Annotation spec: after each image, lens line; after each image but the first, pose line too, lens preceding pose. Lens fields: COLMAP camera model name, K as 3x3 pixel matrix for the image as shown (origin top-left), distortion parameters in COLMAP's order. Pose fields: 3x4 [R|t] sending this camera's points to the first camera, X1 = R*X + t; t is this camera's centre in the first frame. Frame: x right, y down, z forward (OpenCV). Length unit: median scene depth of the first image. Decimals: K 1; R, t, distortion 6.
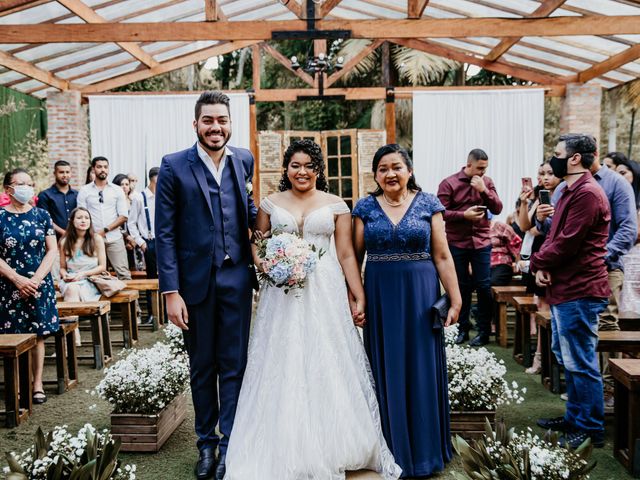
lens RADIAL K [[701.6, 0, 320.0], [0, 701.6, 240.0], [0, 0, 1]] dist [0.015522, 0.019958]
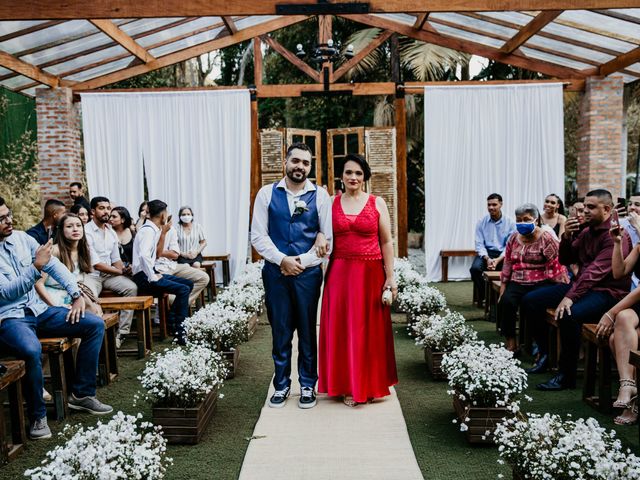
lens RADIAL K [[645.4, 0, 320.0], [0, 645.4, 240.0], [0, 0, 1]] dist [-0.016016, 0.032433]
pose [[0.999969, -0.006342, 0.004700, -0.012857], [0.006325, 0.999973, 0.003691, -0.008948], [-0.004723, -0.003661, 0.999982, 0.133996]]
